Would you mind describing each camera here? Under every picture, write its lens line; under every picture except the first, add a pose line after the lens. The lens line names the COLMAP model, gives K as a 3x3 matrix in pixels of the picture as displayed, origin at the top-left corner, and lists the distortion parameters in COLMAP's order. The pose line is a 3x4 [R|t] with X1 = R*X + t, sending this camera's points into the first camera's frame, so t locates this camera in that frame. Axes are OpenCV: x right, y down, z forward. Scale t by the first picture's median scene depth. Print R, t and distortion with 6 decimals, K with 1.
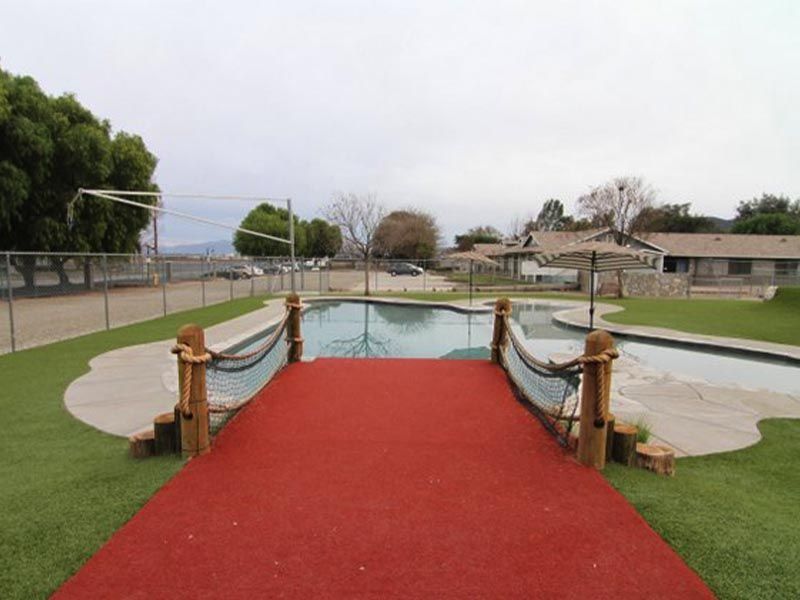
lens RADIAL K [[464.8, 0, 404.1], [0, 464.8, 303.5], [0, 0, 1]] dist [-0.006083, -0.011849]
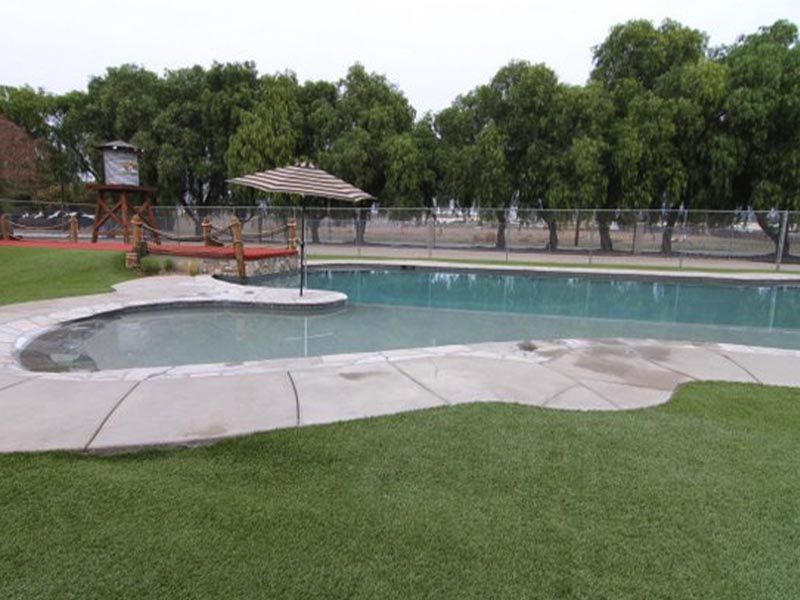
lens RADIAL K [[464.8, 0, 389.3], [0, 464.8, 302.4], [0, 0, 1]] dist [-0.006083, -0.011849]
pose [[-0.280841, 0.146050, -0.948577, 0.382587], [-0.106923, 0.977440, 0.182150, -0.020071], [0.953780, 0.152579, -0.258889, 0.449366]]
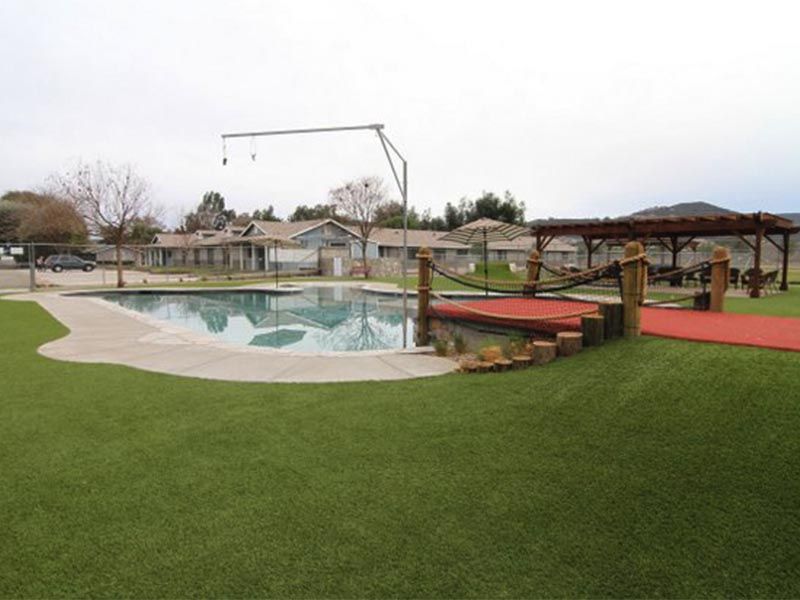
lens RADIAL K [[464.8, 0, 401.7], [0, 464.8, 297.9], [0, 0, 1]] dist [-0.006083, -0.011849]
pose [[0.751628, -0.065923, 0.656285, -0.195506], [0.067565, 0.997454, 0.022812, 0.012089], [-0.656118, 0.027195, 0.754169, 0.066876]]
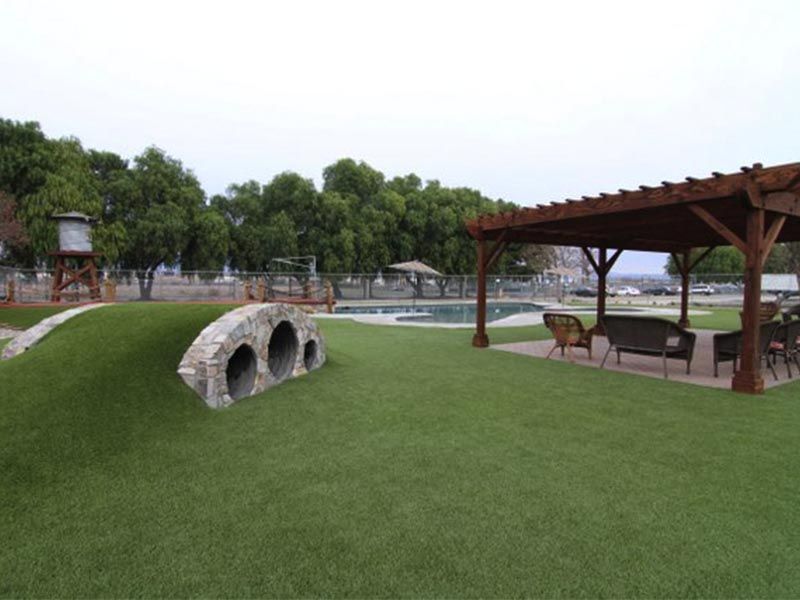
lens RADIAL K [[464.8, 0, 398.2], [0, 464.8, 301.6], [0, 0, 1]] dist [-0.006083, -0.011849]
pose [[0.505987, 0.022417, -0.862250, 0.744453], [-0.075841, 0.996947, -0.018587, 0.035746], [0.859201, 0.074799, 0.506142, -0.061983]]
